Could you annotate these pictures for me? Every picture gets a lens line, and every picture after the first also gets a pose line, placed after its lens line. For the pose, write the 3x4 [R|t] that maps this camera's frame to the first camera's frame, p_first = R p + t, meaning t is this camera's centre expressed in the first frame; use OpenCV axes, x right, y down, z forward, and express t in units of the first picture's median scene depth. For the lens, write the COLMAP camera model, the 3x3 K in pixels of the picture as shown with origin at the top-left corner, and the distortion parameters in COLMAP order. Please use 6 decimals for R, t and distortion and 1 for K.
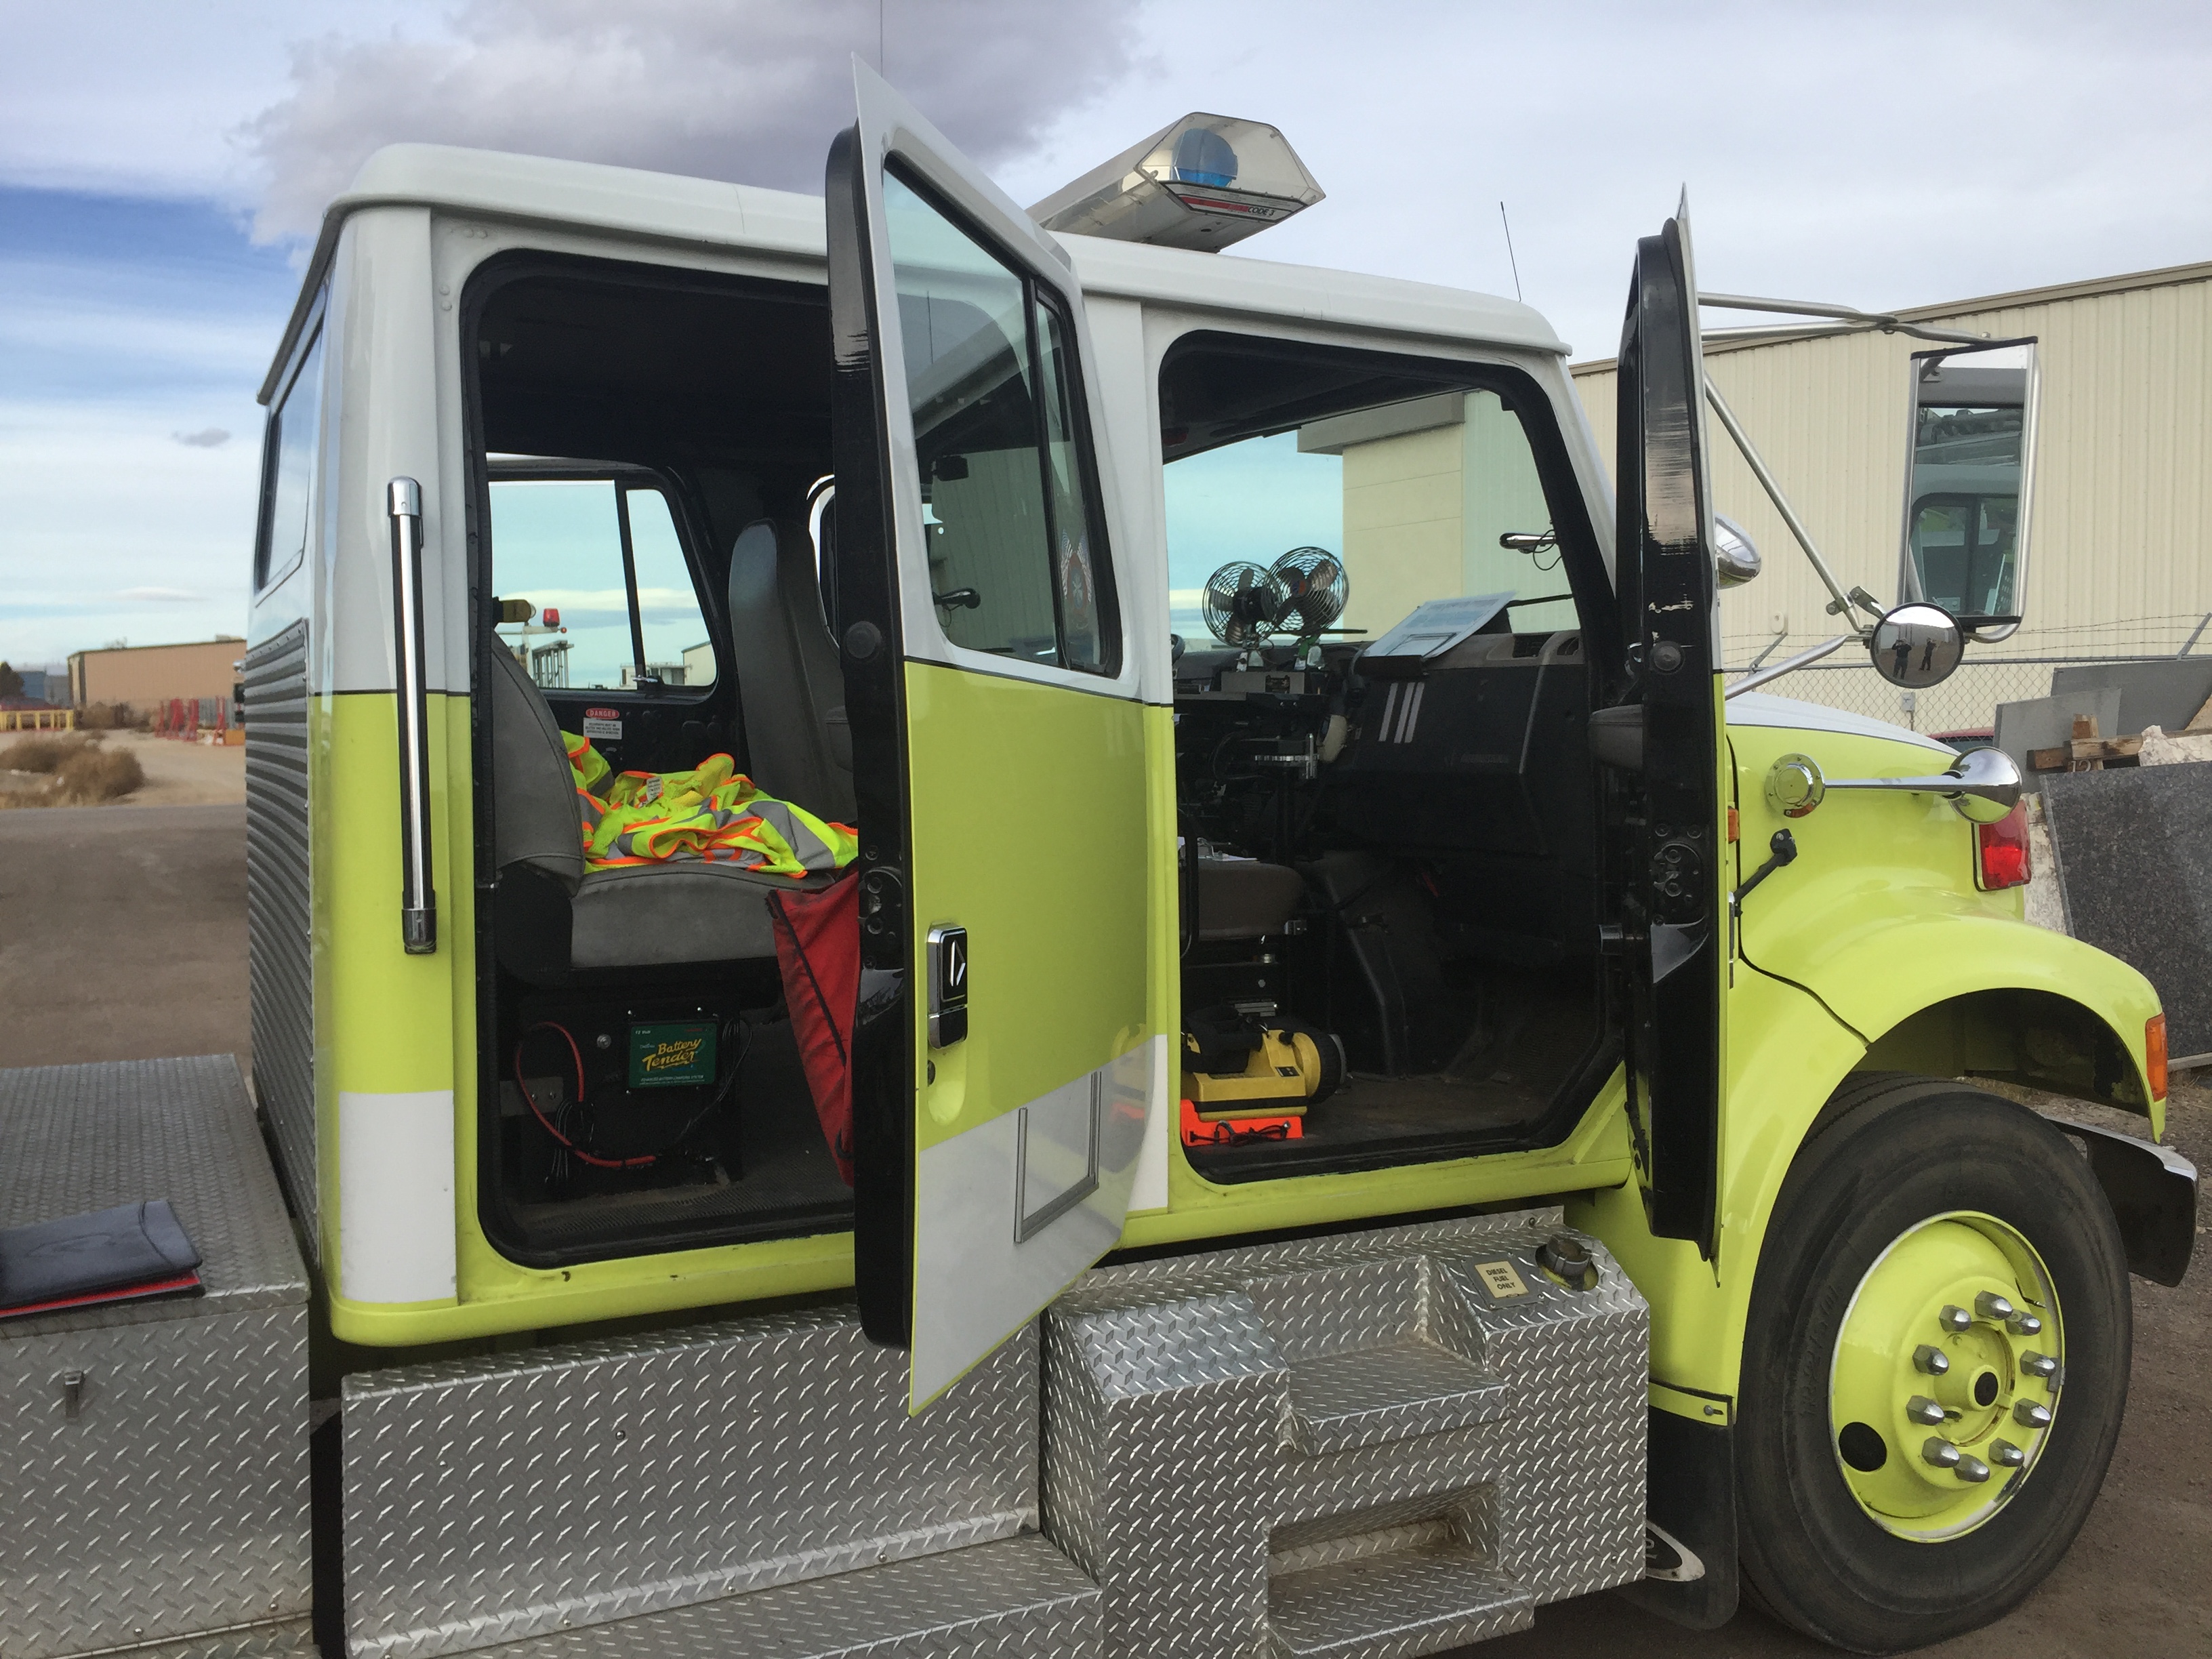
lens RADIAL K [[1881.1, 0, 1106.0], [0, 1881.1, 829.5], [0, 0, 1]] dist [0.005810, 0.003314]
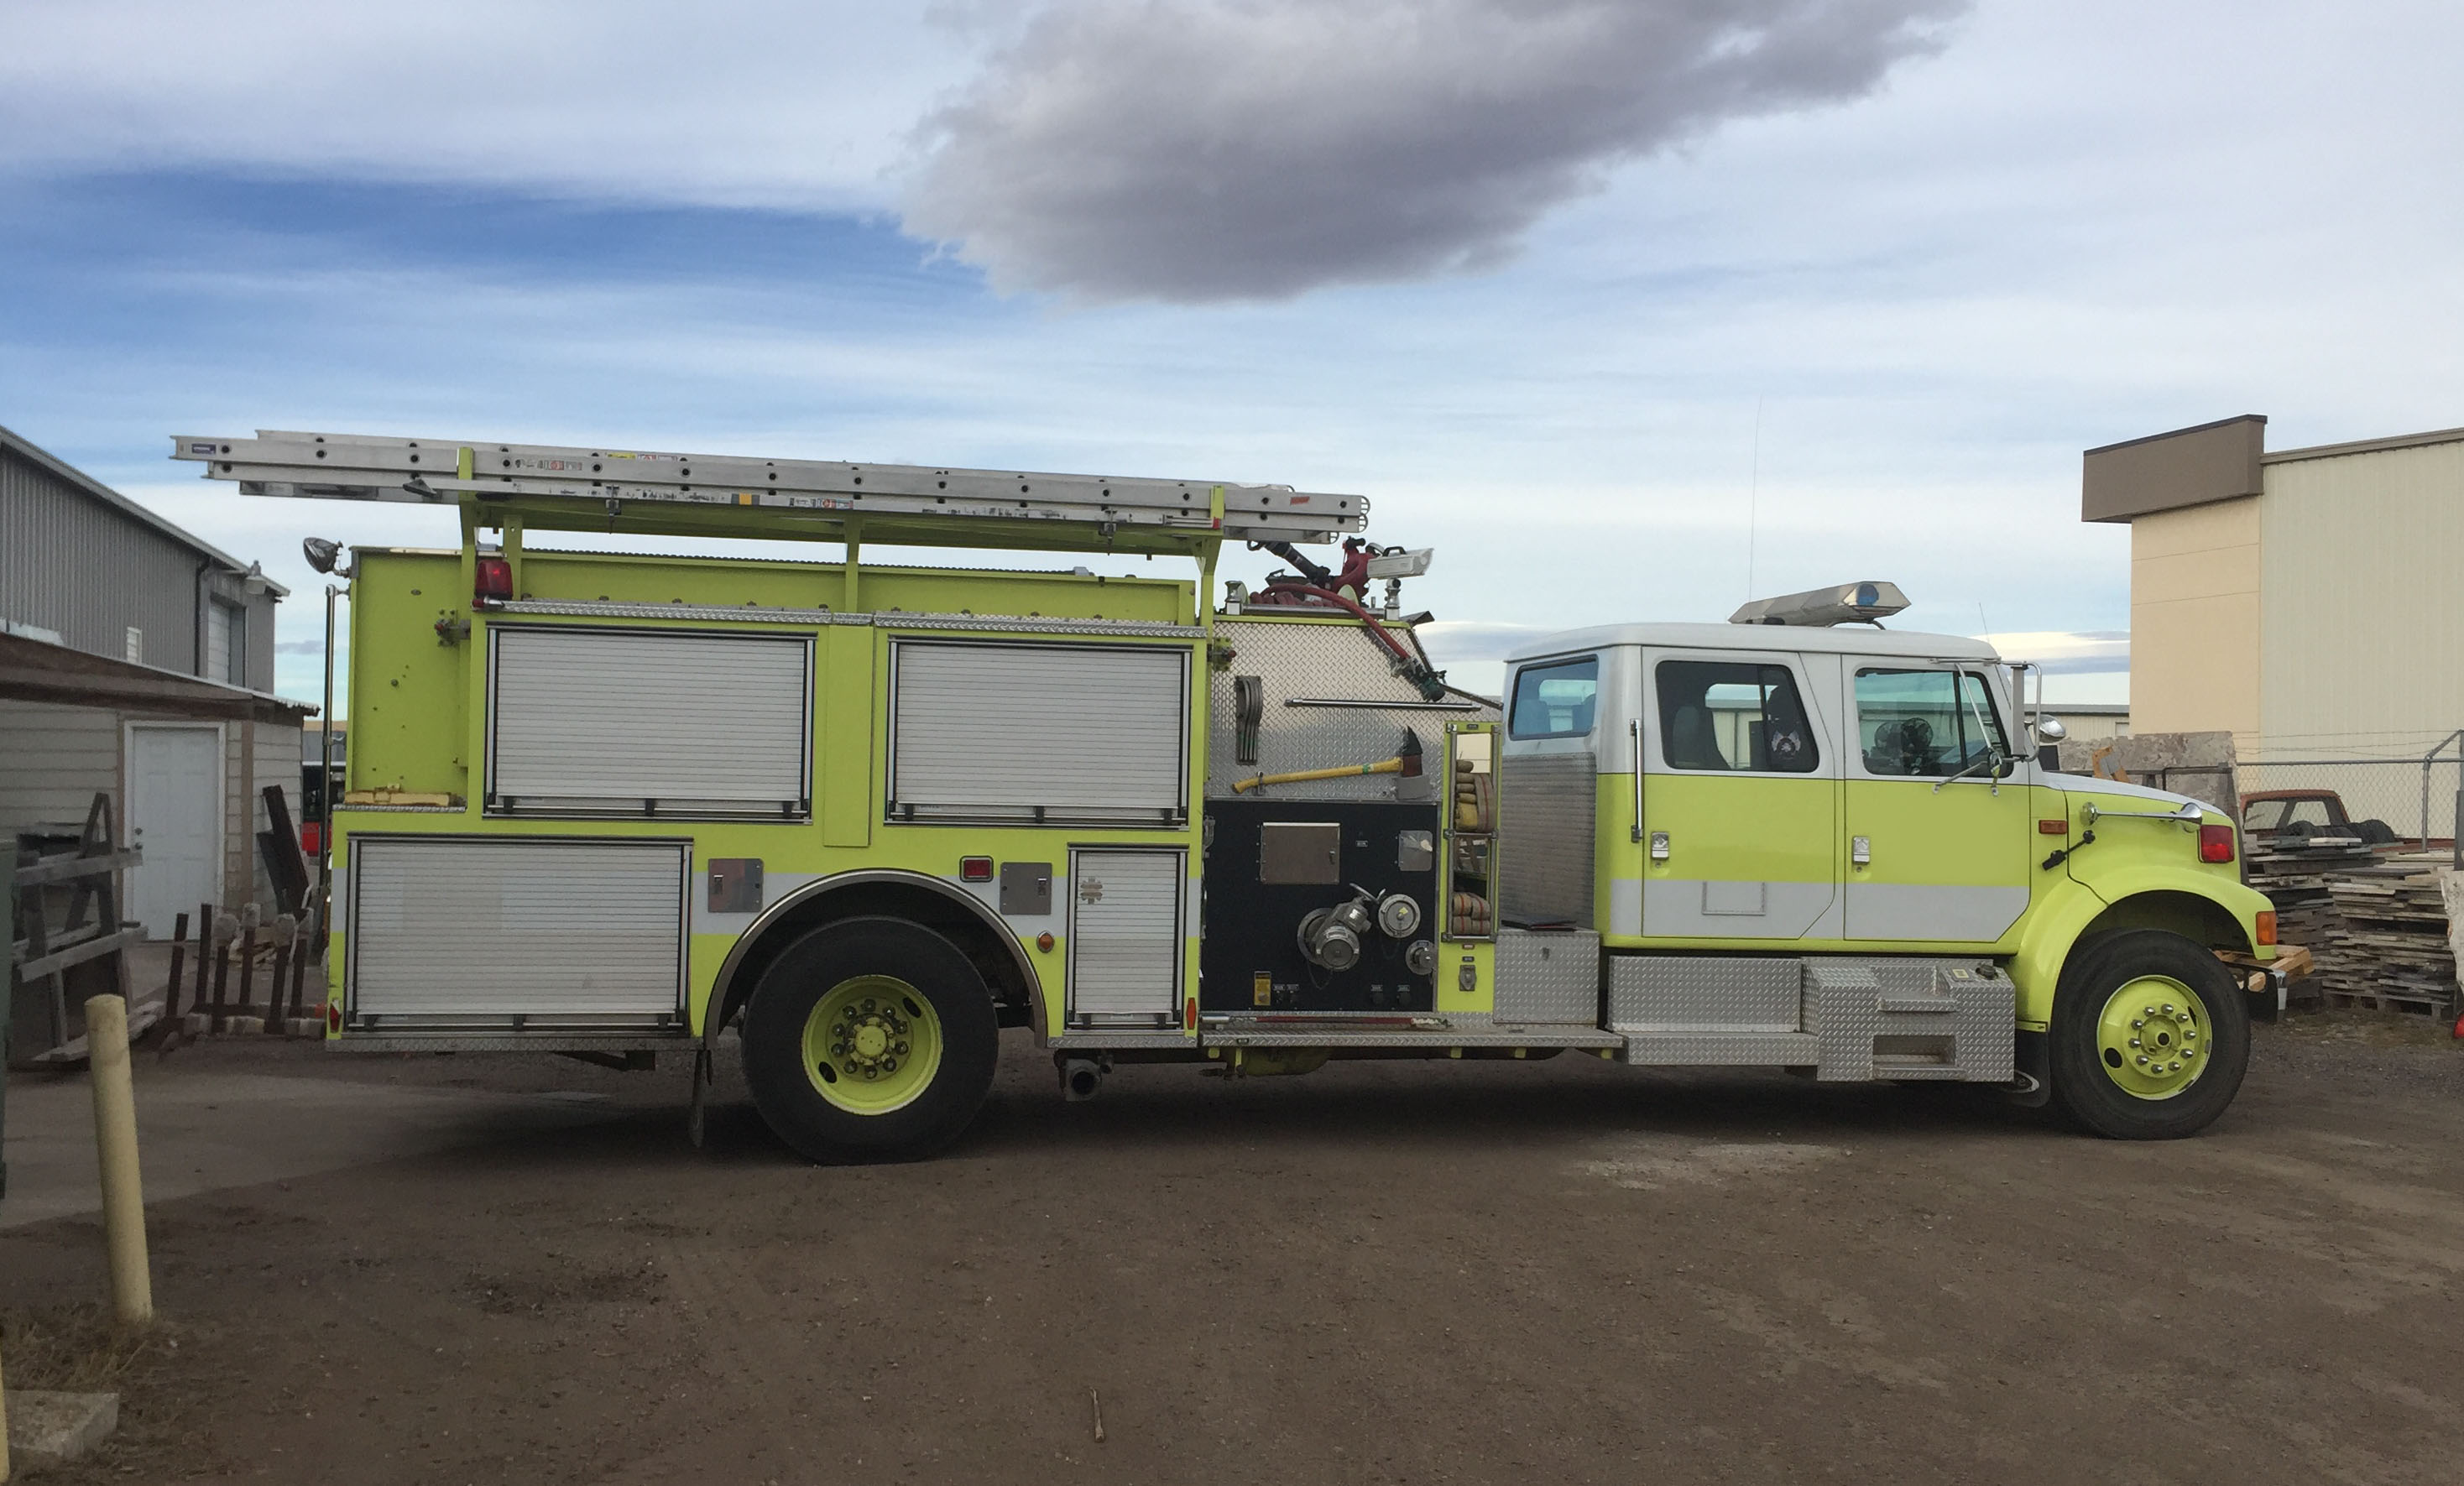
lens RADIAL K [[2269.9, 0, 1232.0], [0, 2269.9, 743.0], [0, 0, 1]] dist [-0.001090, -0.003620]
pose [[0.959223, 0.015217, -0.282239, 0.100601], [-0.036284, 0.996917, -0.069564, 0.149926], [0.280310, 0.076968, 0.956819, -2.527711]]
